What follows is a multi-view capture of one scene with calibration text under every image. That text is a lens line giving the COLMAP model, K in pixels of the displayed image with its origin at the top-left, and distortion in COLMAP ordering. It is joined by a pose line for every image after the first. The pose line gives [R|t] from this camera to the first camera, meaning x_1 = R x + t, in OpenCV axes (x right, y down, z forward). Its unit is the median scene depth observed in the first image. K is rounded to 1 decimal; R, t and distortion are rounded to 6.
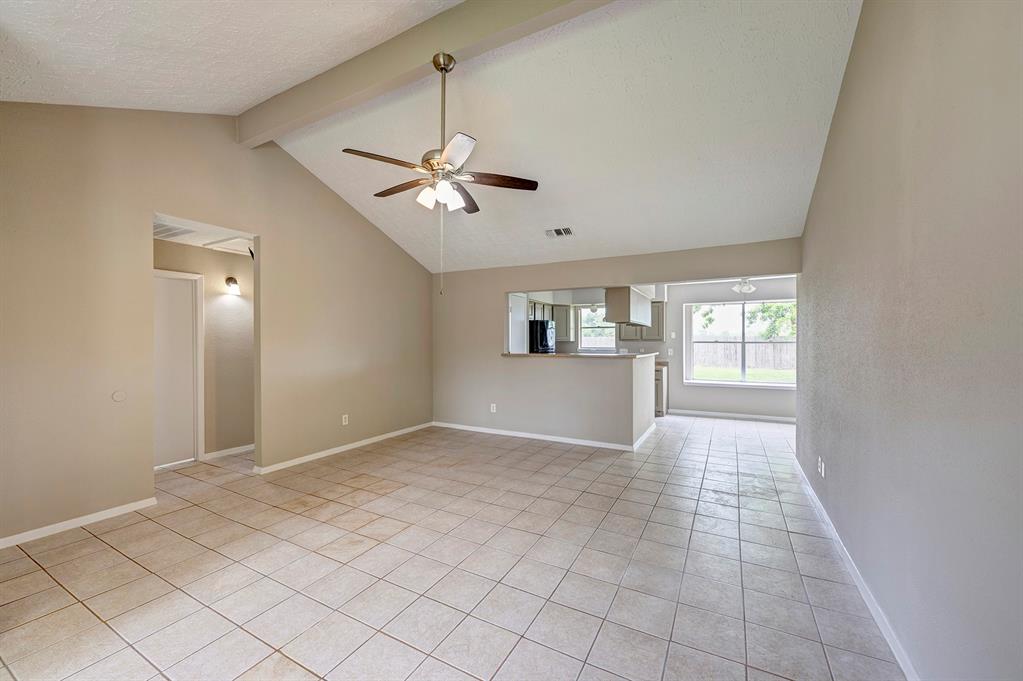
lens RADIAL K [[401.3, 0, 506.9], [0, 401.3, 339.1], [0, 0, 1]] dist [-0.003554, 0.000553]
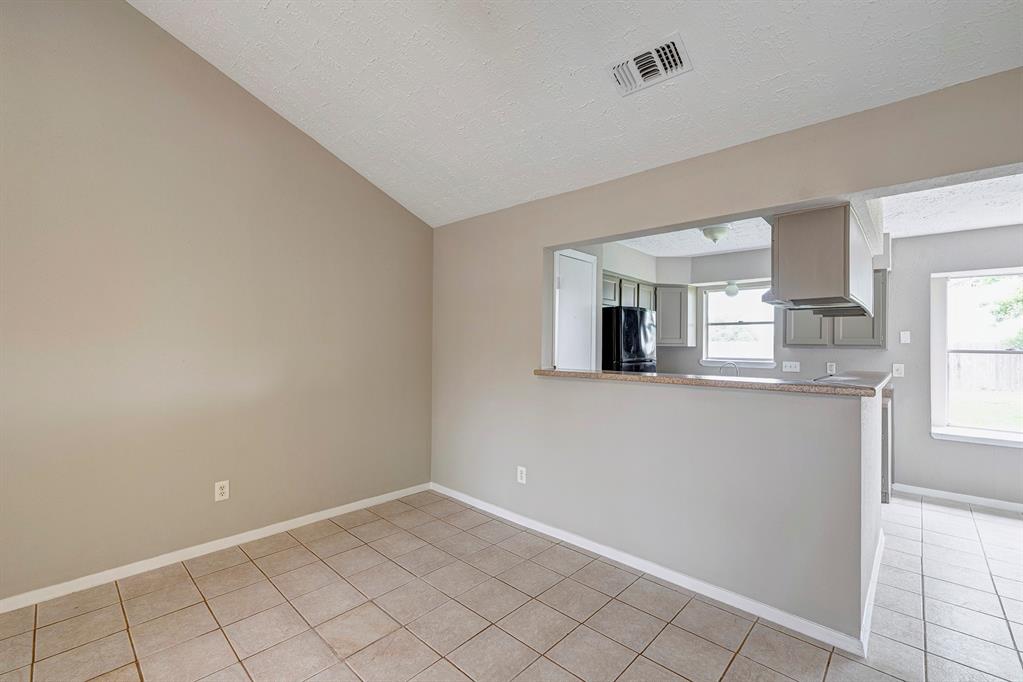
lens RADIAL K [[432.1, 0, 503.7], [0, 432.1, 340.7], [0, 0, 1]] dist [-0.001013, -0.000630]
pose [[0.967023, 0.006400, -0.254610, 0.084105], [-0.007990, 0.999954, -0.005212, 0.002664], [0.254565, 0.007074, 0.967030, 0.457156]]
